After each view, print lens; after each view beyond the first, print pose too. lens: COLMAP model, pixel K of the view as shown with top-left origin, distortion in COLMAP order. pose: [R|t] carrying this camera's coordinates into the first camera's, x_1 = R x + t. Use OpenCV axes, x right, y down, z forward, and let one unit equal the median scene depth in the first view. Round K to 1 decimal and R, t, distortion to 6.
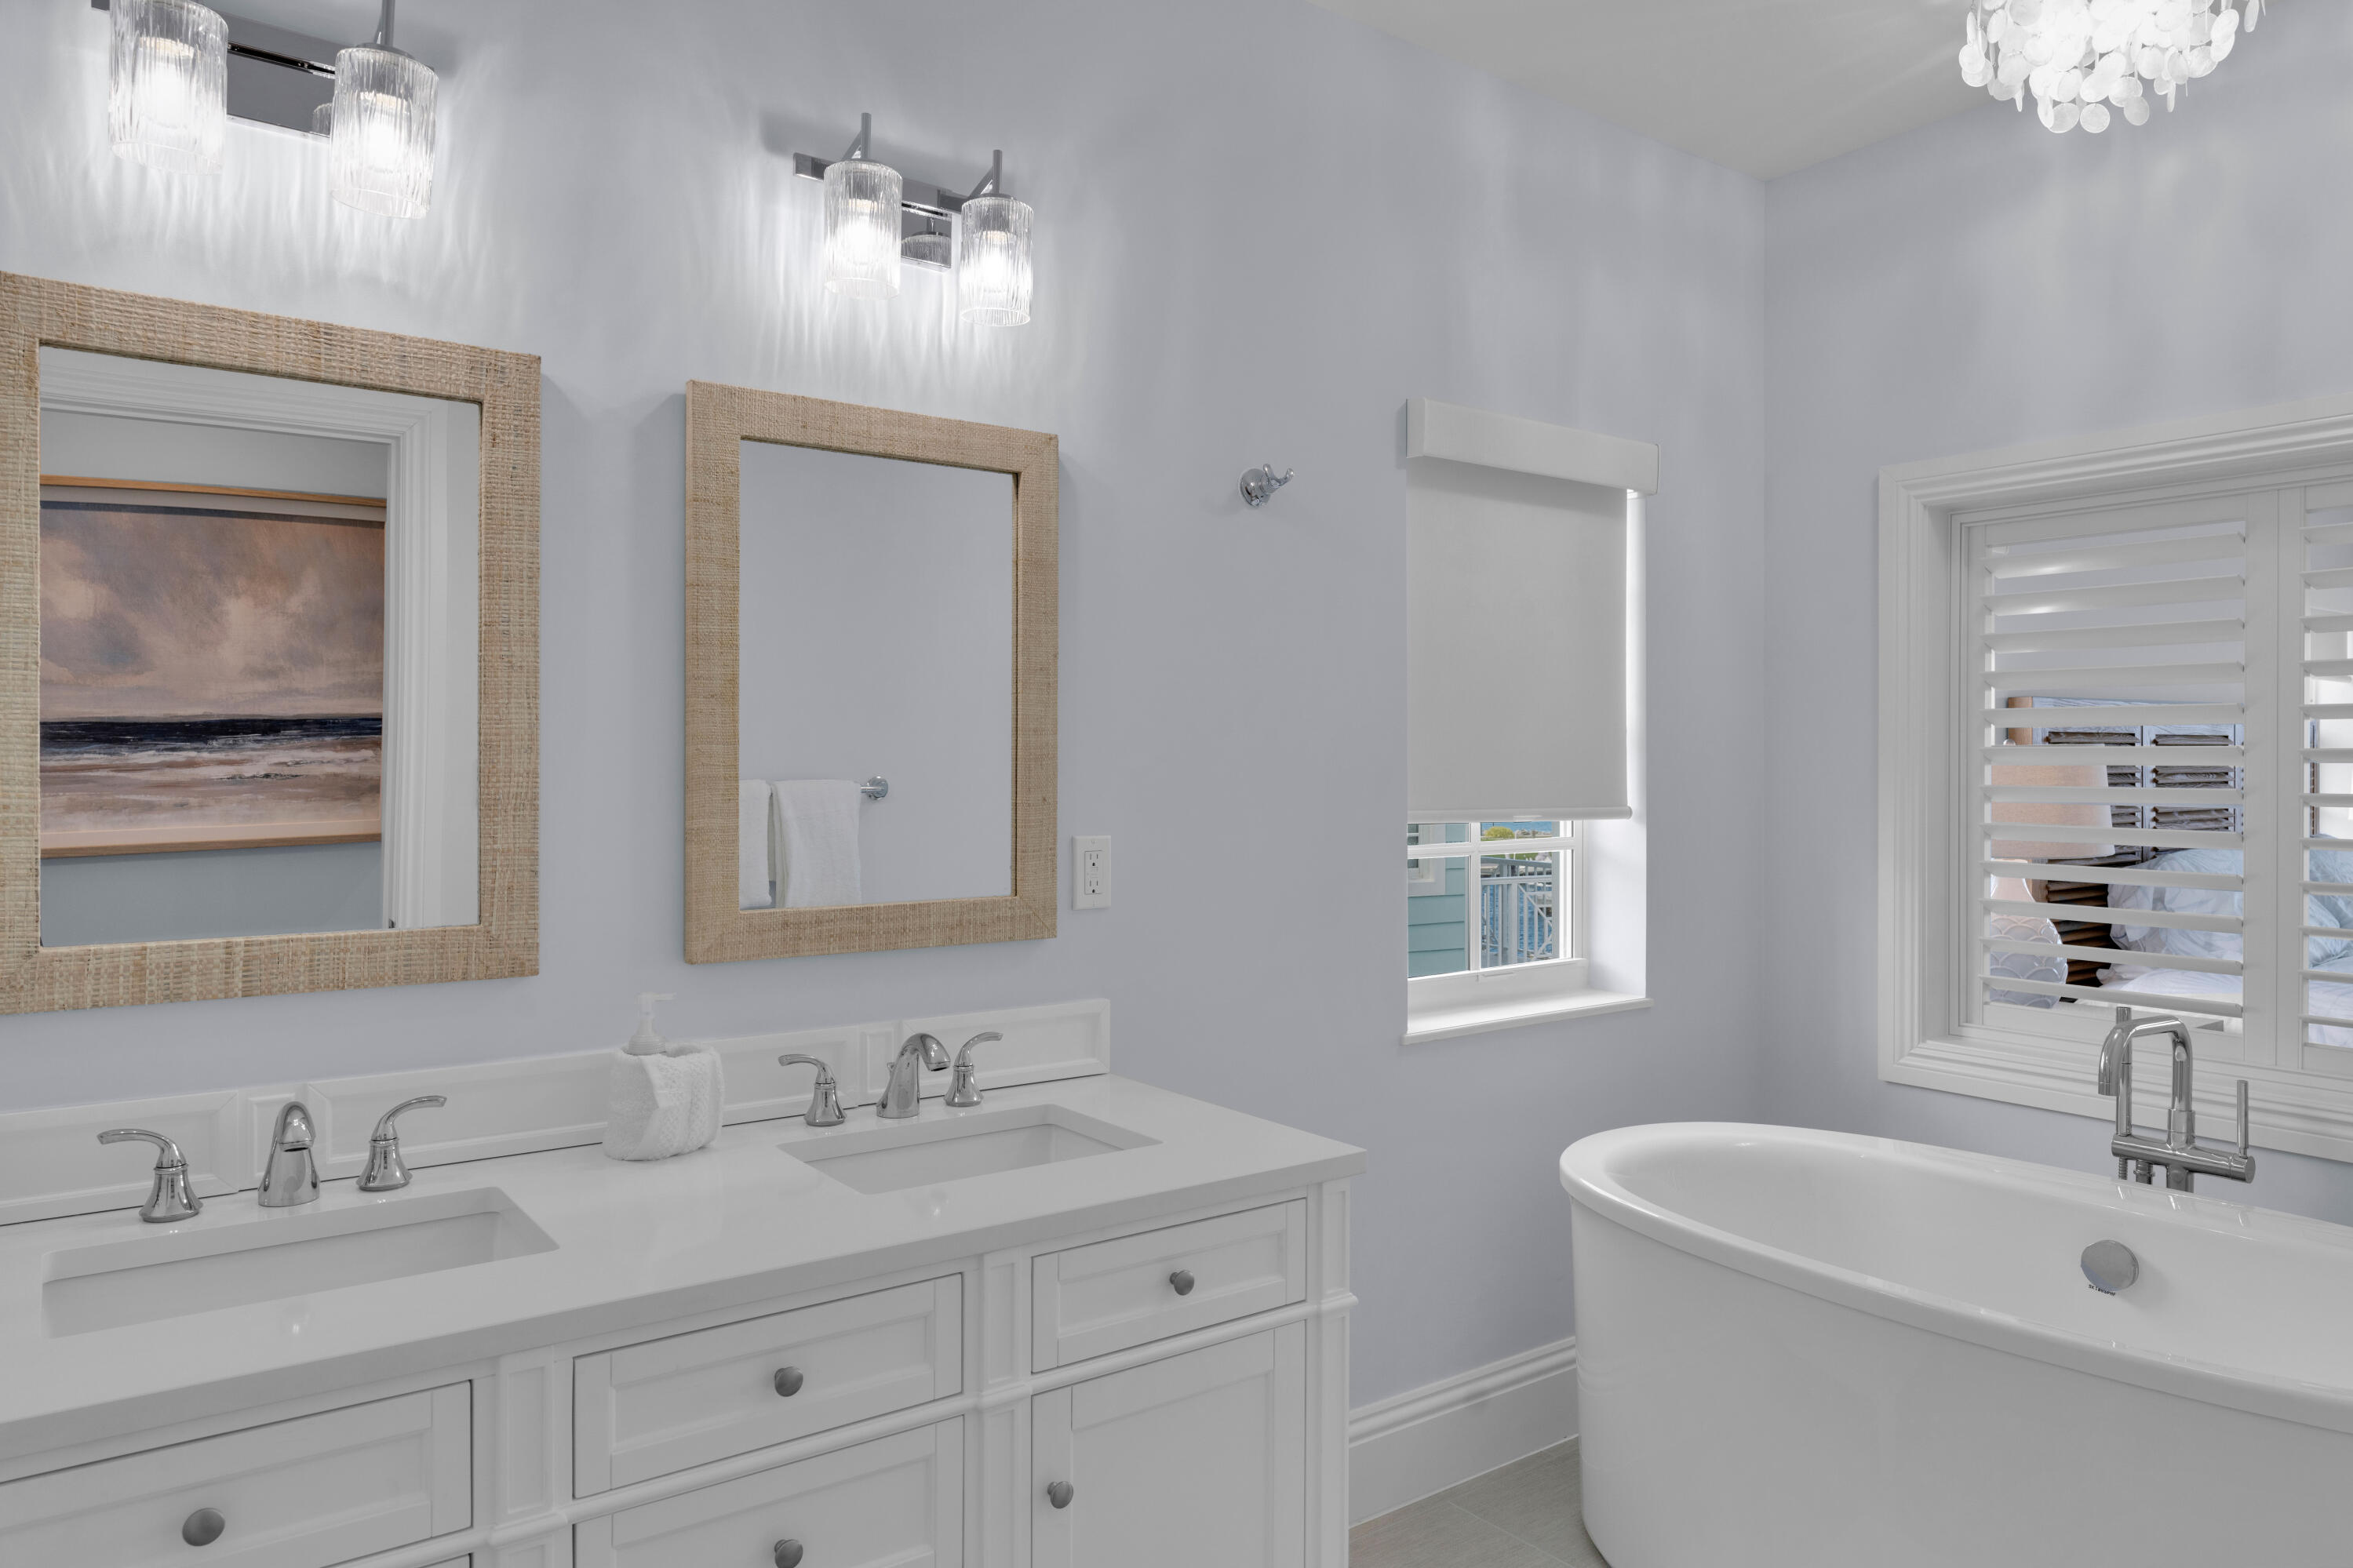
lens RADIAL K [[1533.3, 0, 1167.2], [0, 1533.3, 774.6], [0, 0, 1]] dist [0.003593, 0.002349]
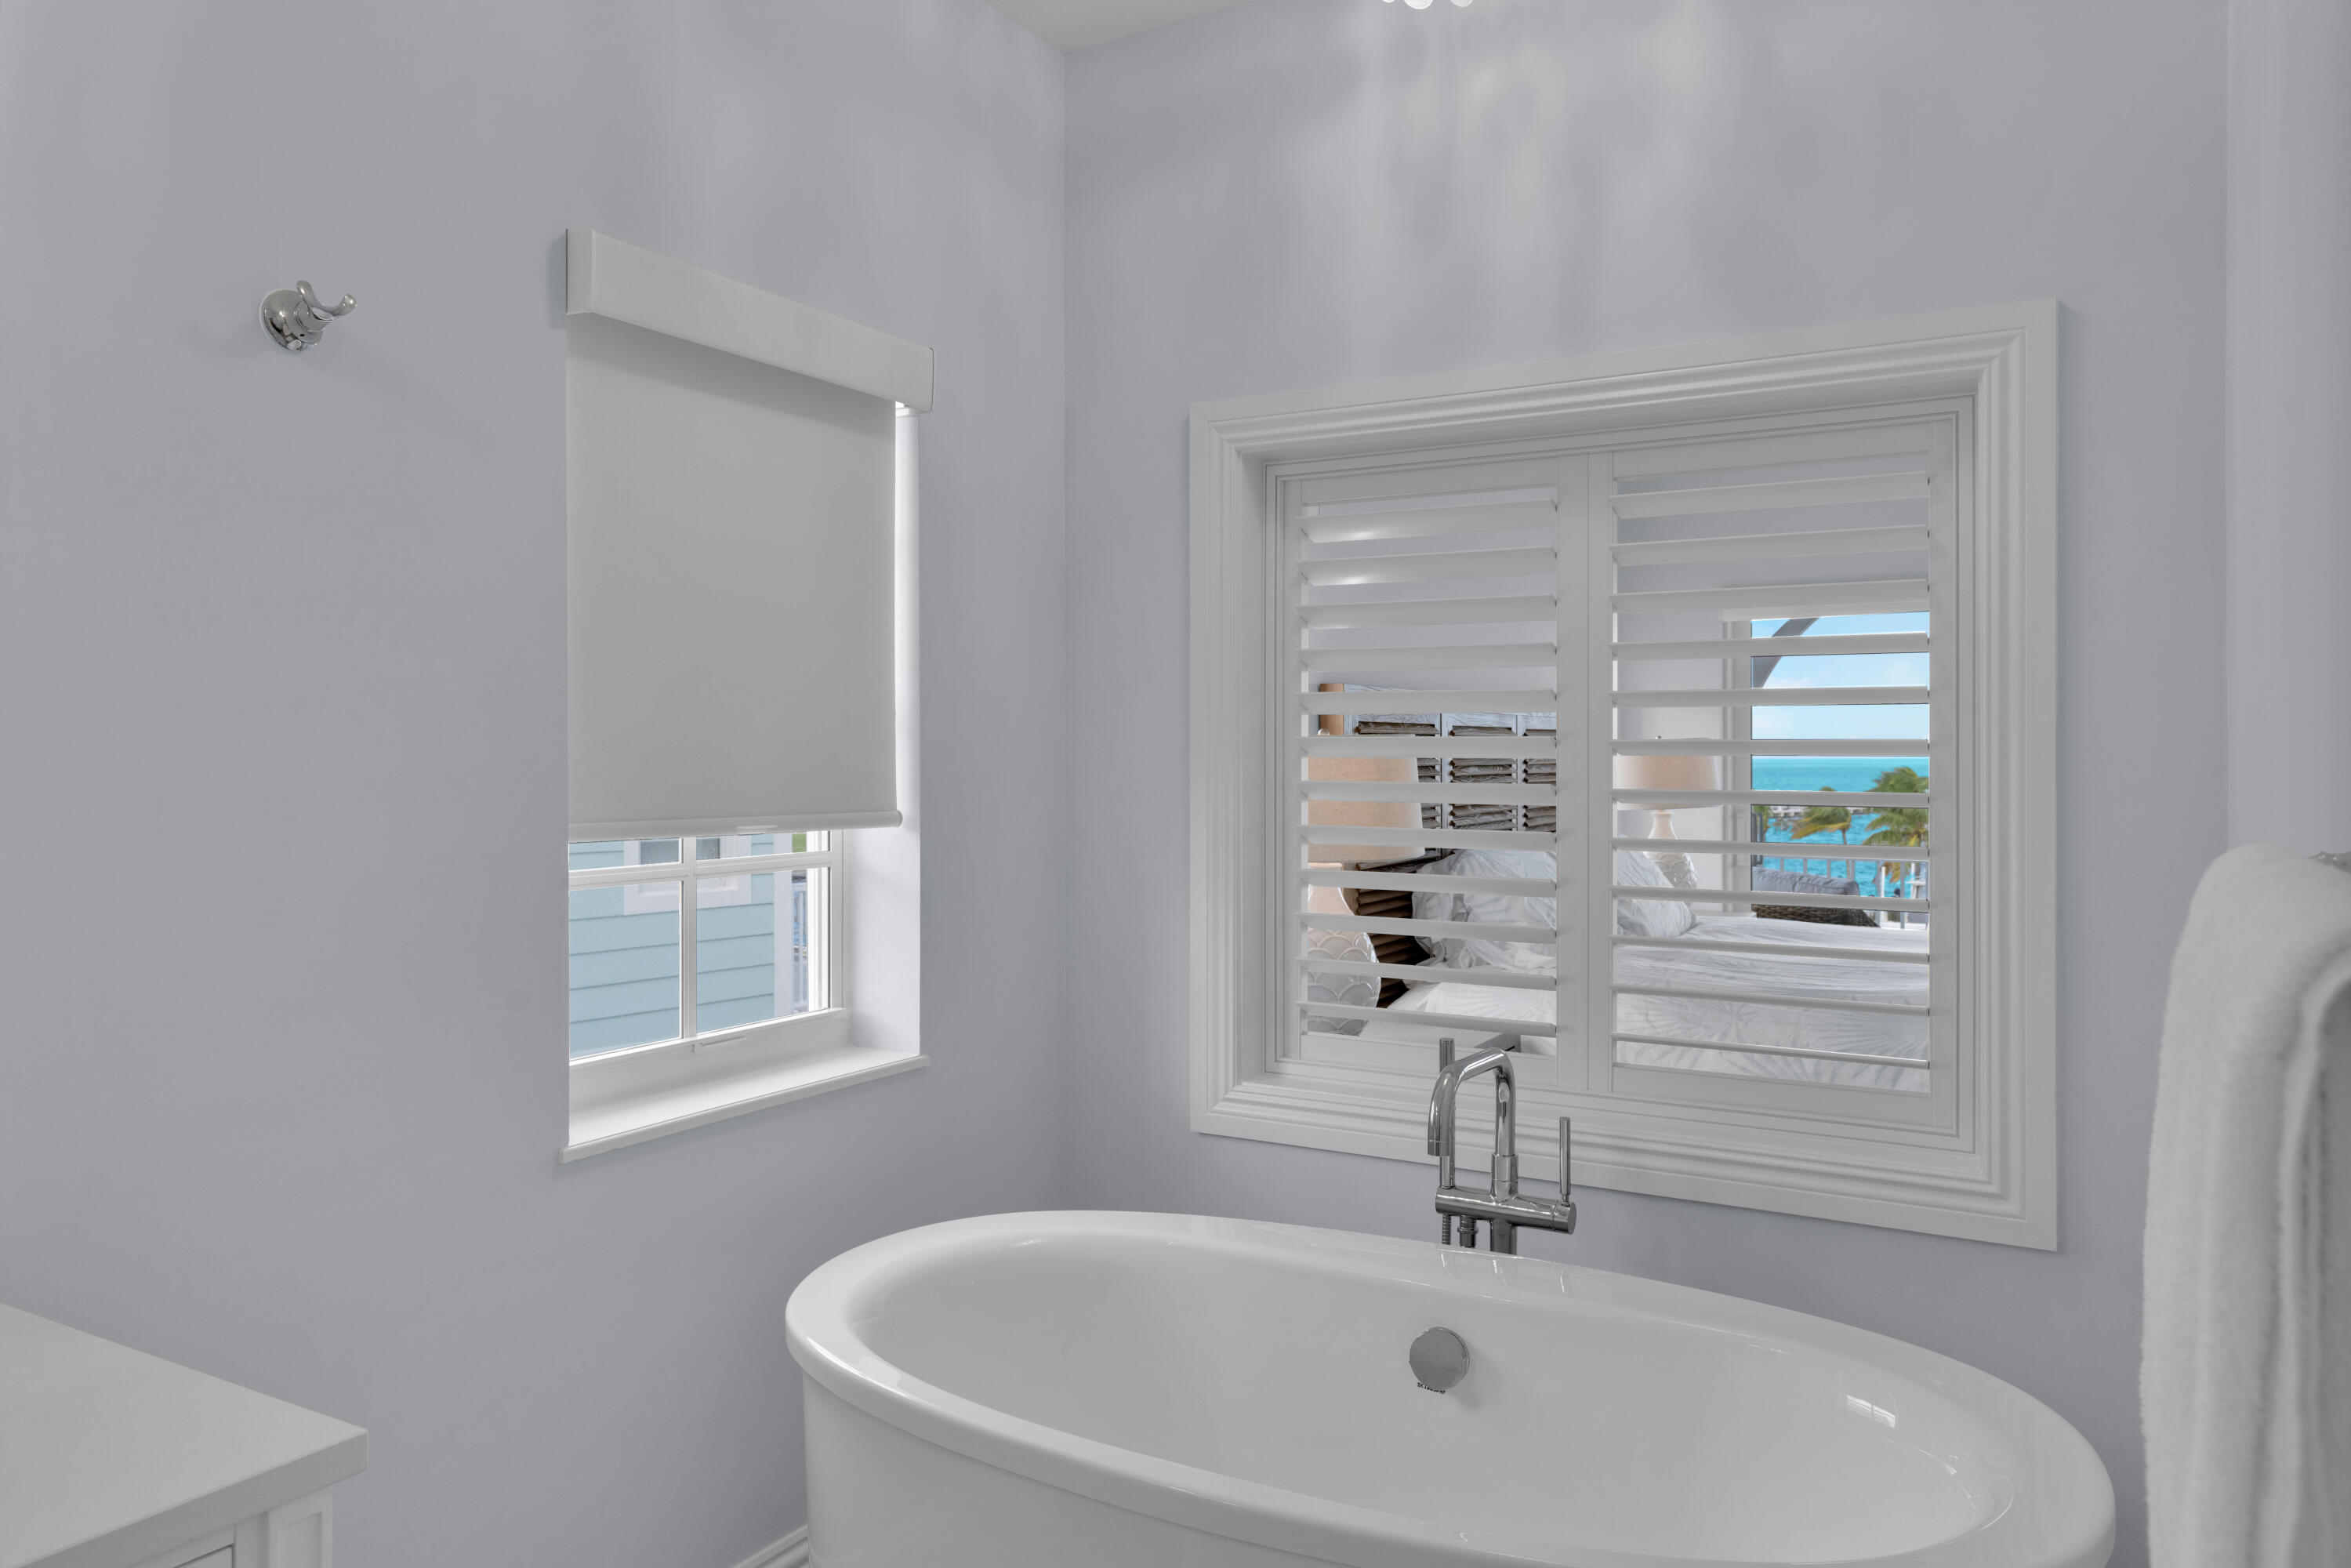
lens RADIAL K [[1532.3, 0, 1166.2], [0, 1532.3, 774.6], [0, 0, 1]] dist [0.003593, 0.002349]
pose [[0.916623, -0.004821, 0.399725, 0.118045], [0.002623, 0.999978, 0.006045, -0.002025], [-0.399745, -0.004492, 0.916615, 0.240099]]
